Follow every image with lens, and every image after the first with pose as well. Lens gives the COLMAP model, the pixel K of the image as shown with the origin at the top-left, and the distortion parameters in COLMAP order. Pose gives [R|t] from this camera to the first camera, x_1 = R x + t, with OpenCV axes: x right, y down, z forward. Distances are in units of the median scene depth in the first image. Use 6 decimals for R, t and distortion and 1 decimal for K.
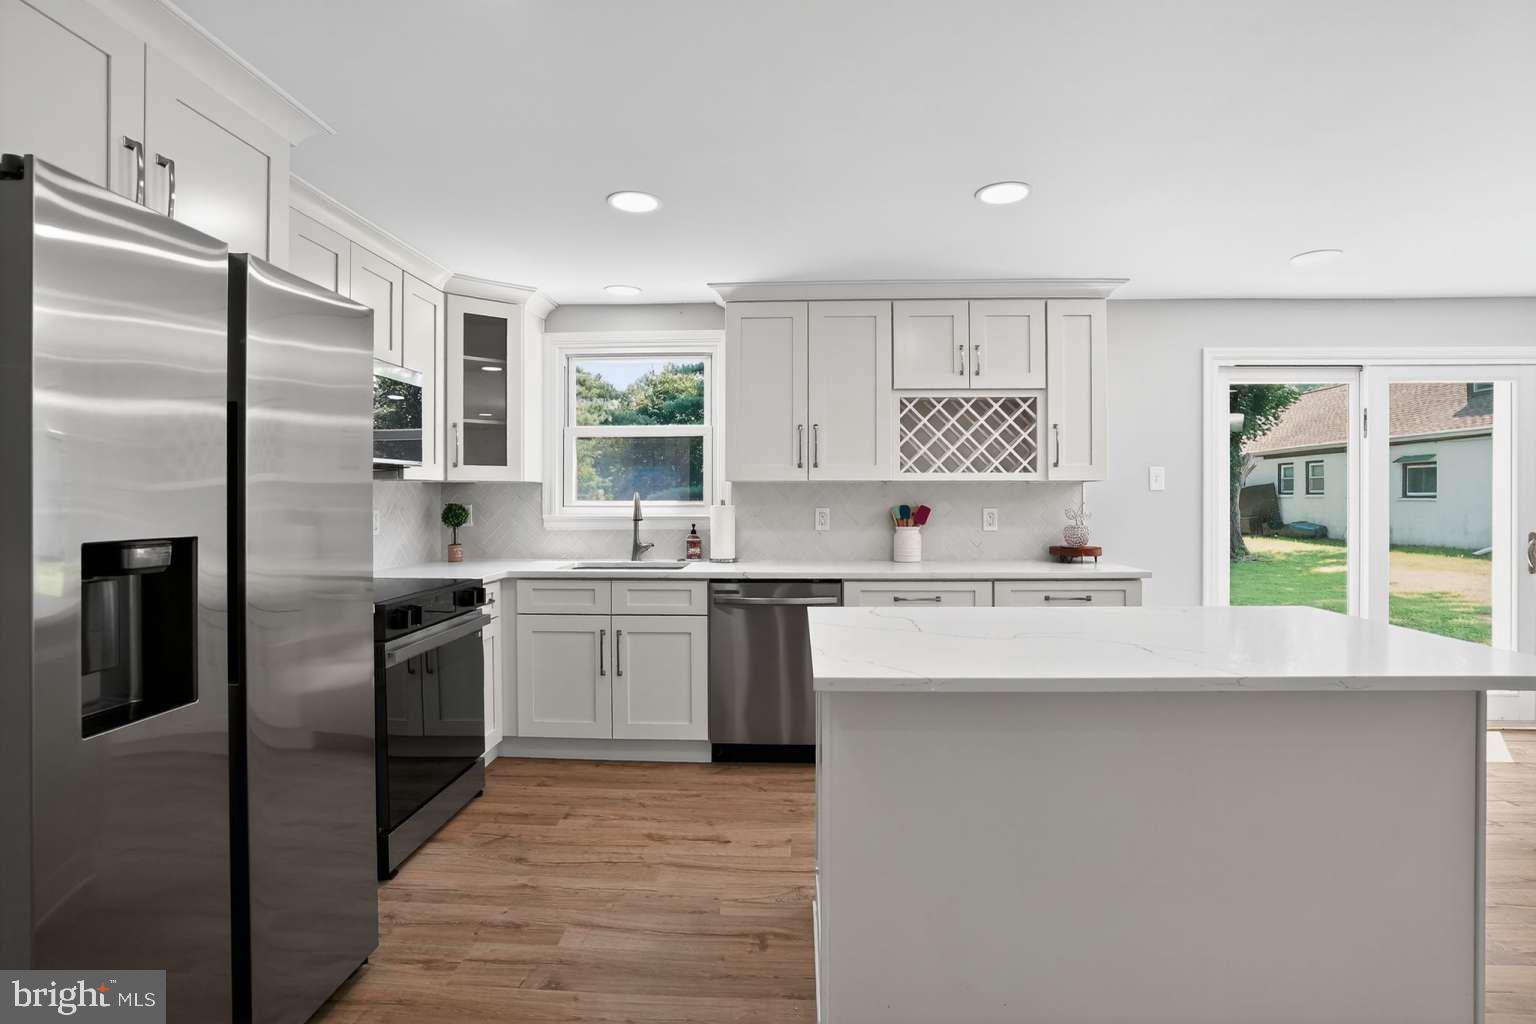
lens RADIAL K [[748.4, 0, 765.9], [0, 748.4, 503.5], [0, 0, 1]] dist [-0.048643, 0.000185]
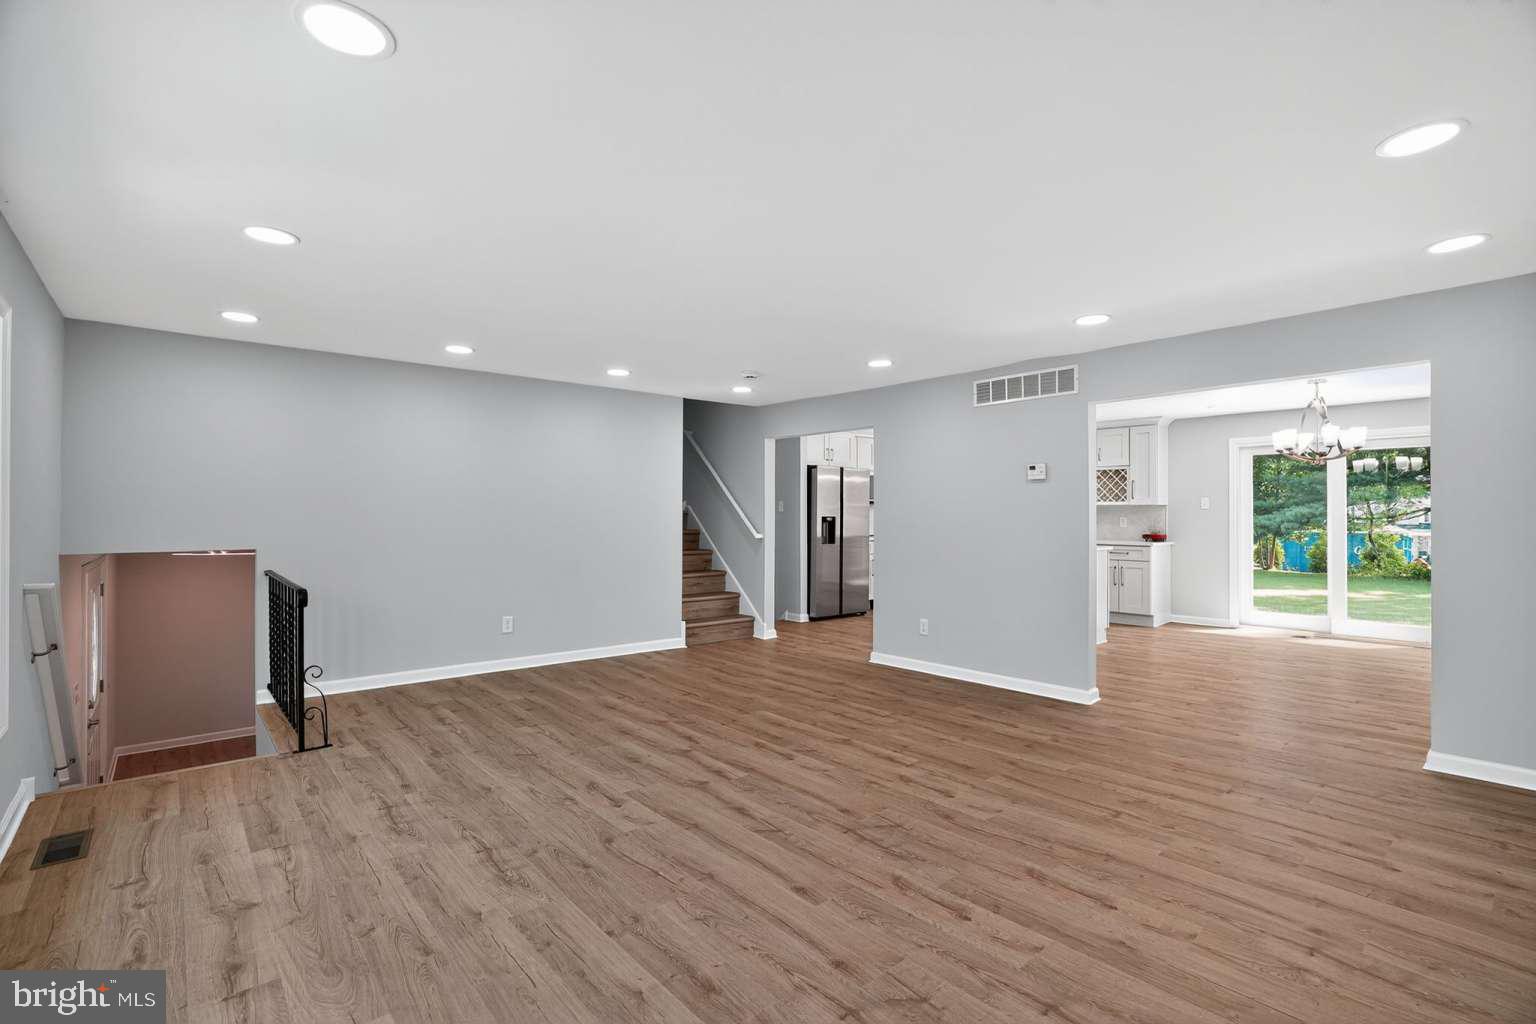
lens RADIAL K [[722.8, 0, 768.0], [0, 722.8, 512.0], [0, 0, 1]] dist [-0.066389, 0.020732]
pose [[0.701541, 0.004086, -0.712617, 1.154867], [-0.011630, 0.999916, -0.005716, 0.017135], [0.712534, 0.012298, 0.701530, -1.347980]]
